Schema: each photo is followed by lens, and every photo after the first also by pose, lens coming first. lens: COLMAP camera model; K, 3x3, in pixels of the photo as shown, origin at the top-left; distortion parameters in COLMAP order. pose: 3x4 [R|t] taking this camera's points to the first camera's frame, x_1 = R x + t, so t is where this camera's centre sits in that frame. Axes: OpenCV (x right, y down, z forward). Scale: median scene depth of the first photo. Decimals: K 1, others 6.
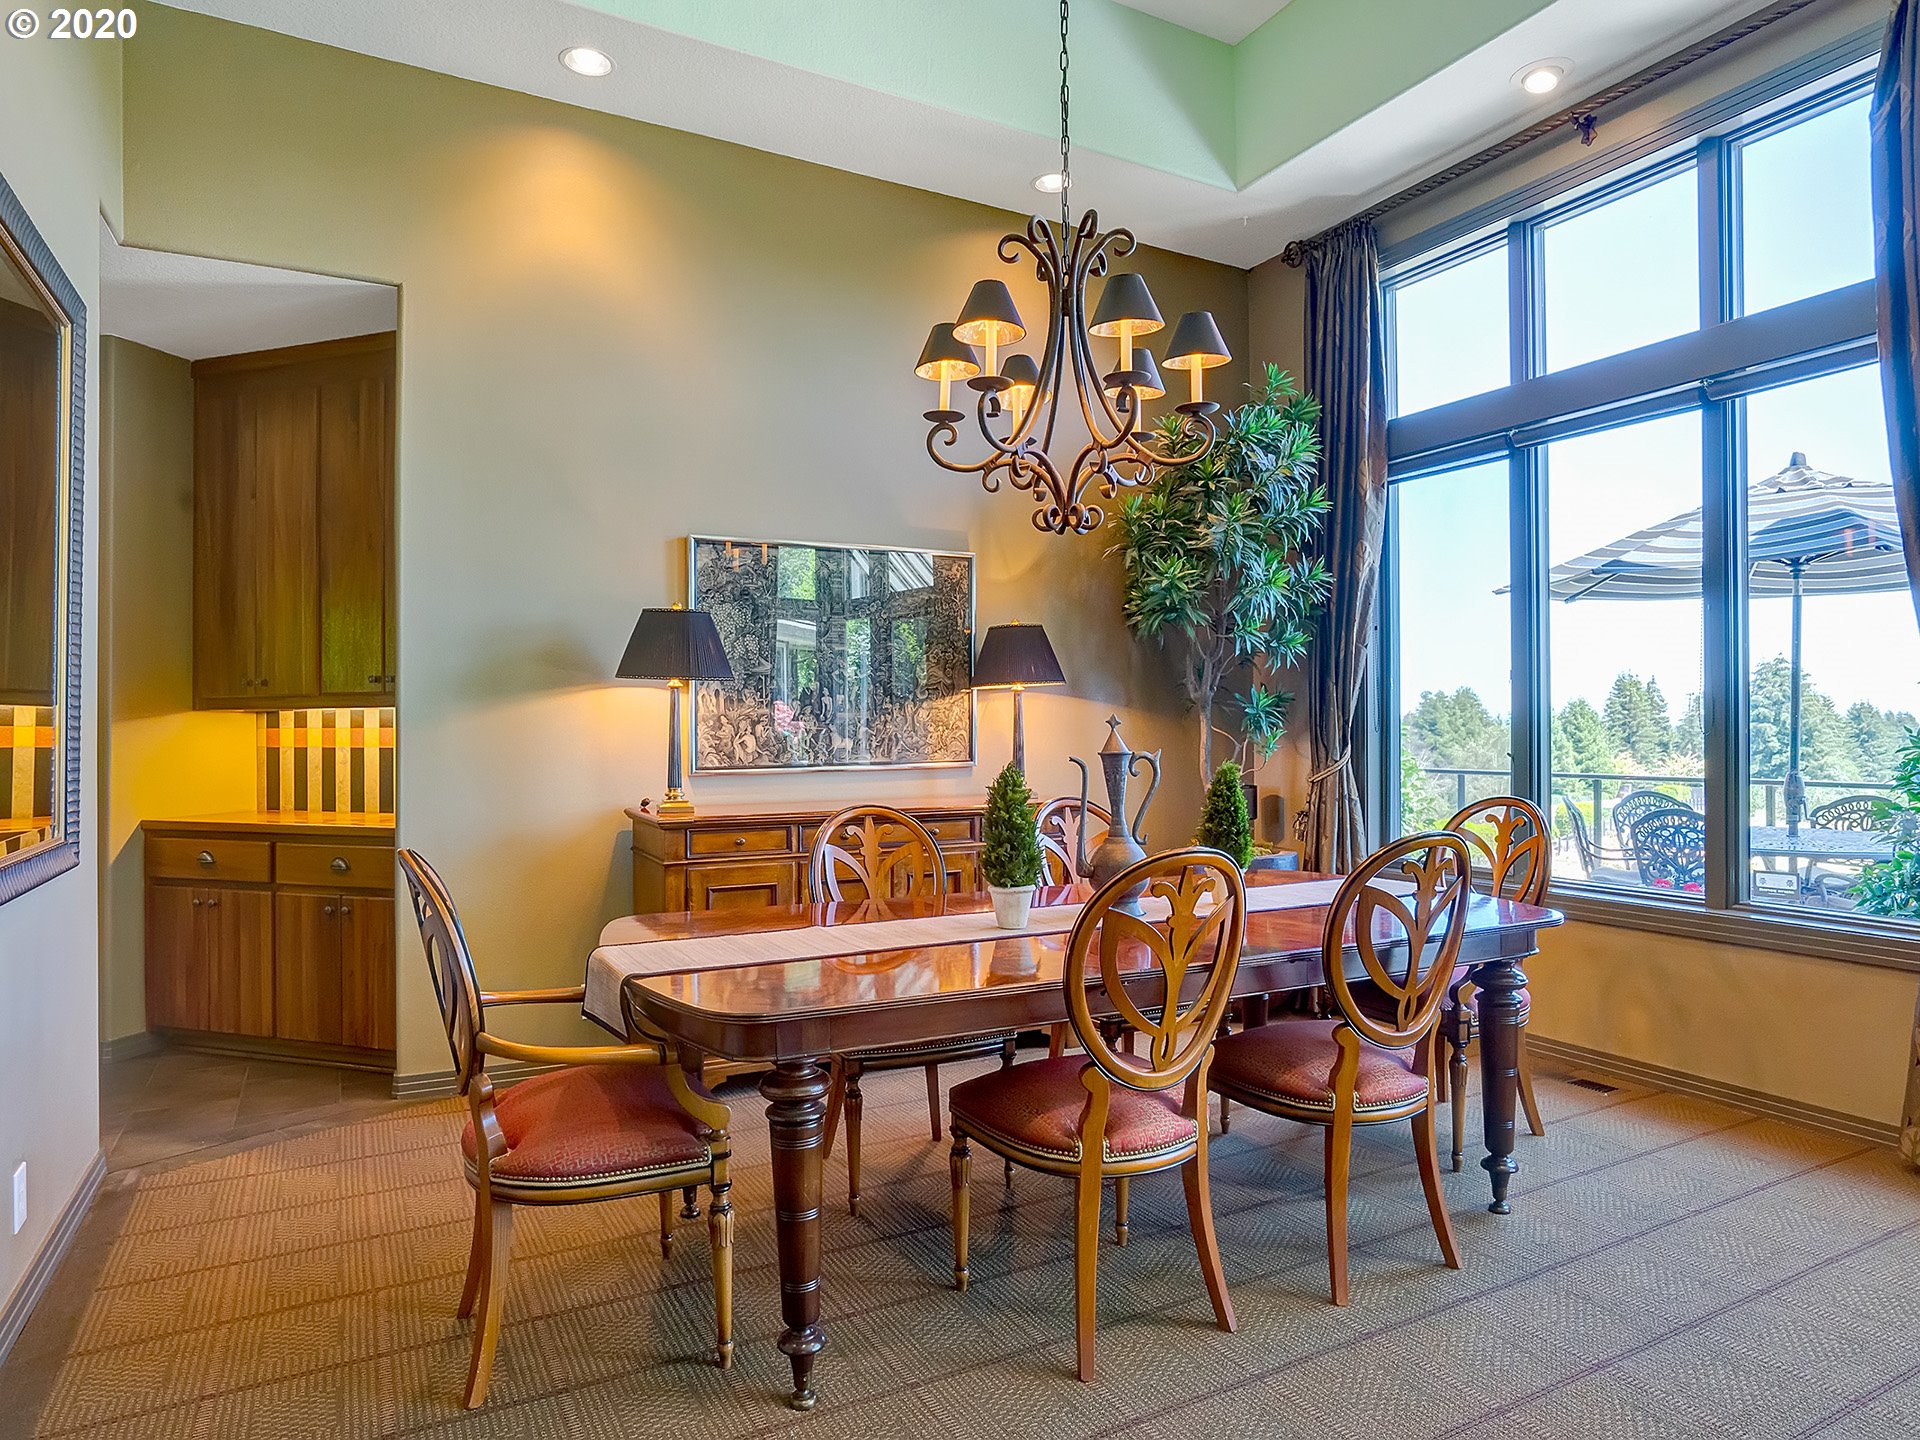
lens RADIAL K [[1120.8, 0, 960.0], [0, 1120.8, 720.0], [0, 0, 1]] dist [-0.057587, 0.000120]
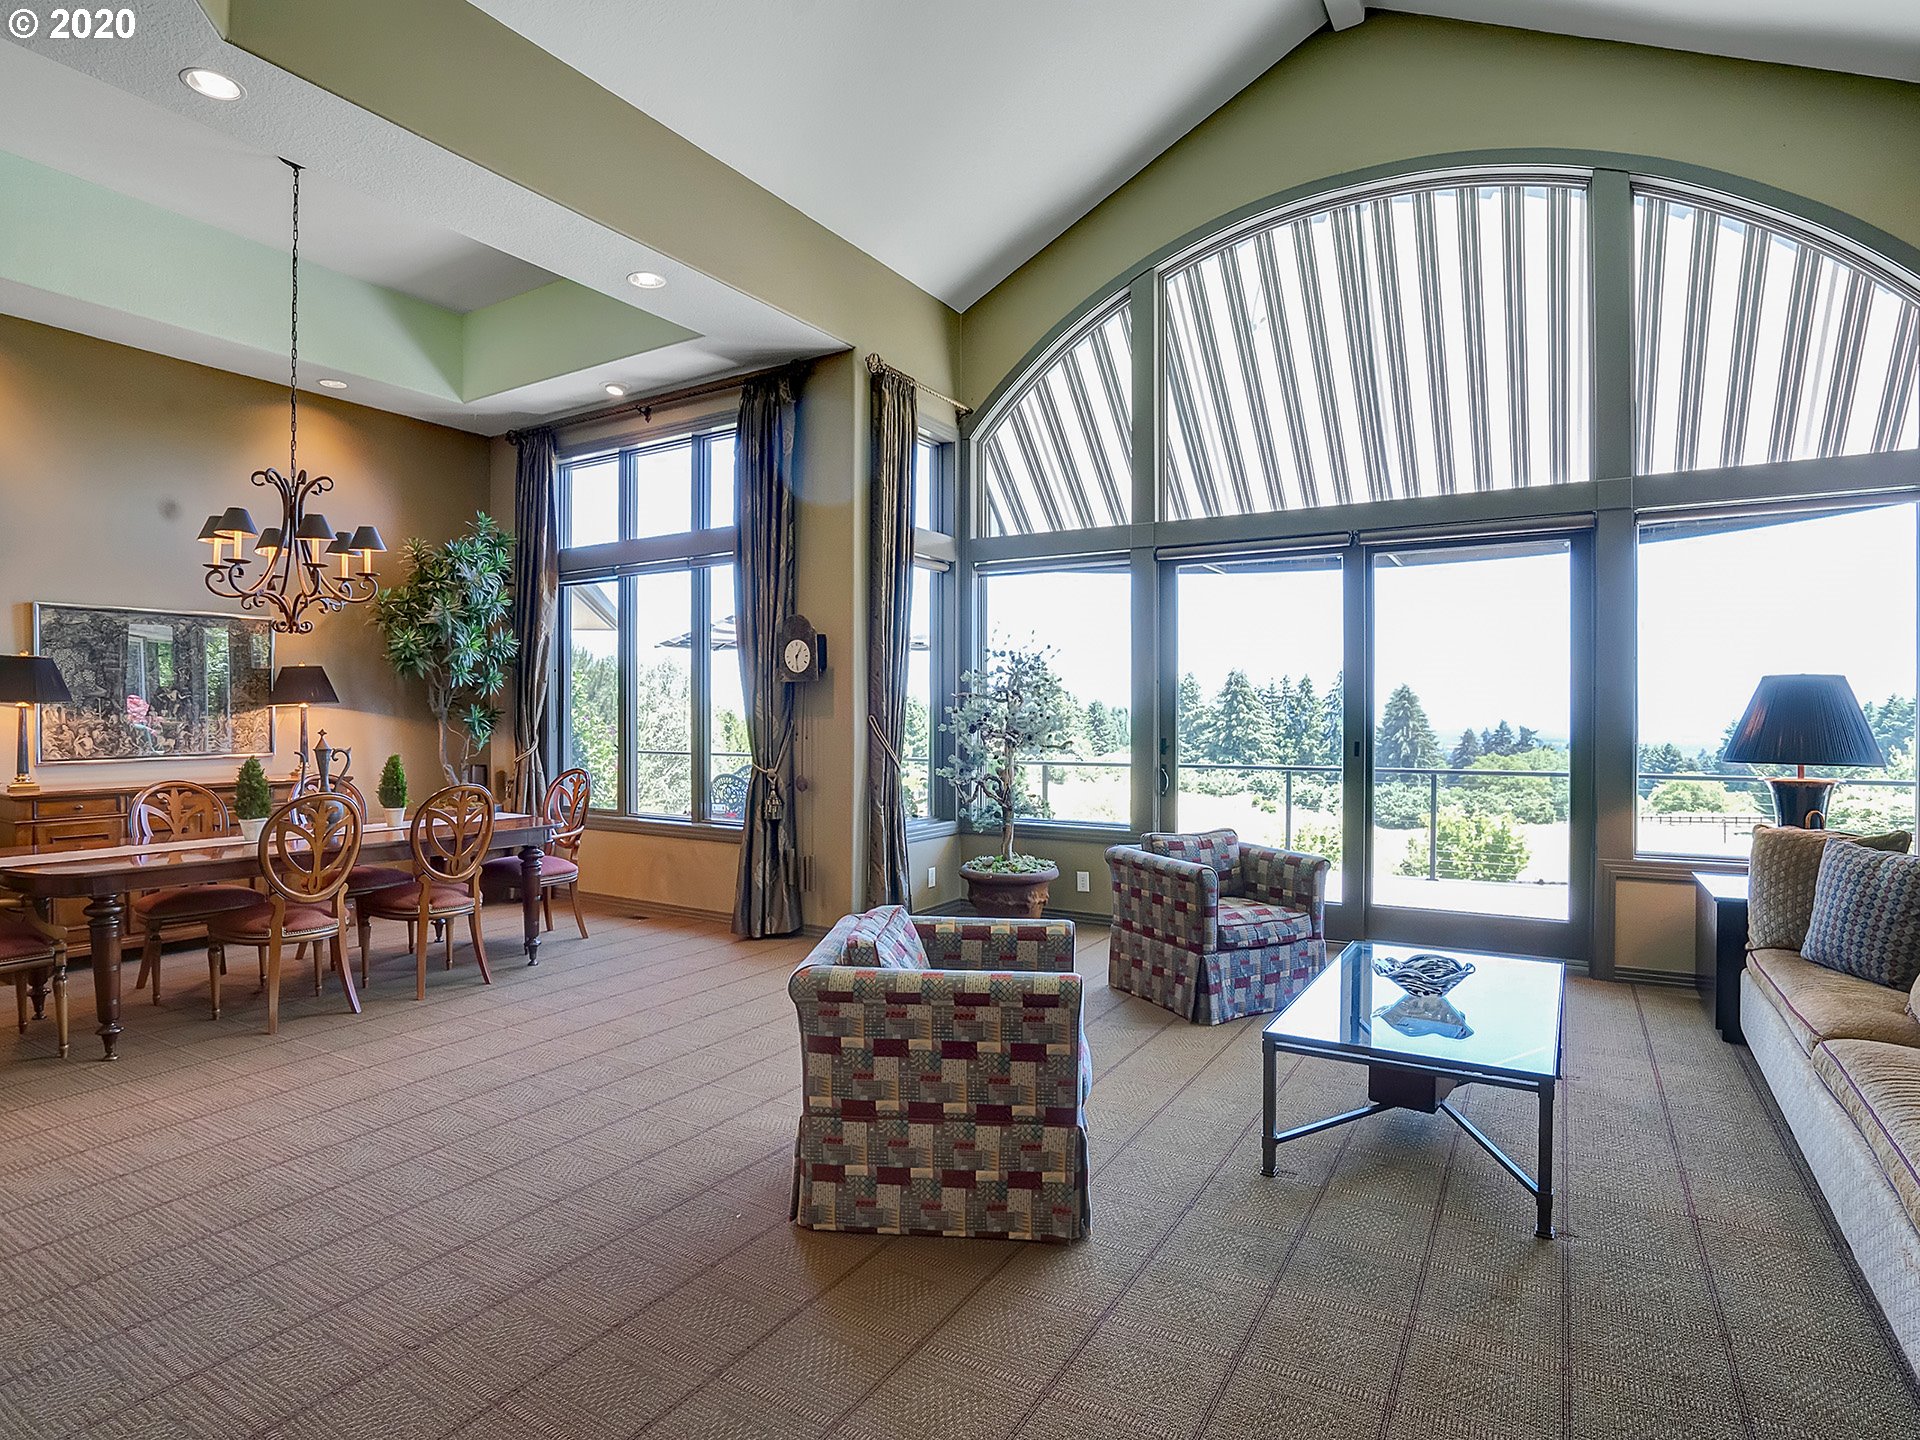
lens RADIAL K [[987.4, 0, 960.0], [0, 987.4, 720.0], [0, 0, 1]] dist [-0.066348, 0.022603]
pose [[0.855112, 0.001100, 0.518442, 0.150170], [-0.007948, 0.999908, 0.010988, -0.032949], [-0.518382, -0.013516, 0.855042, -0.676566]]
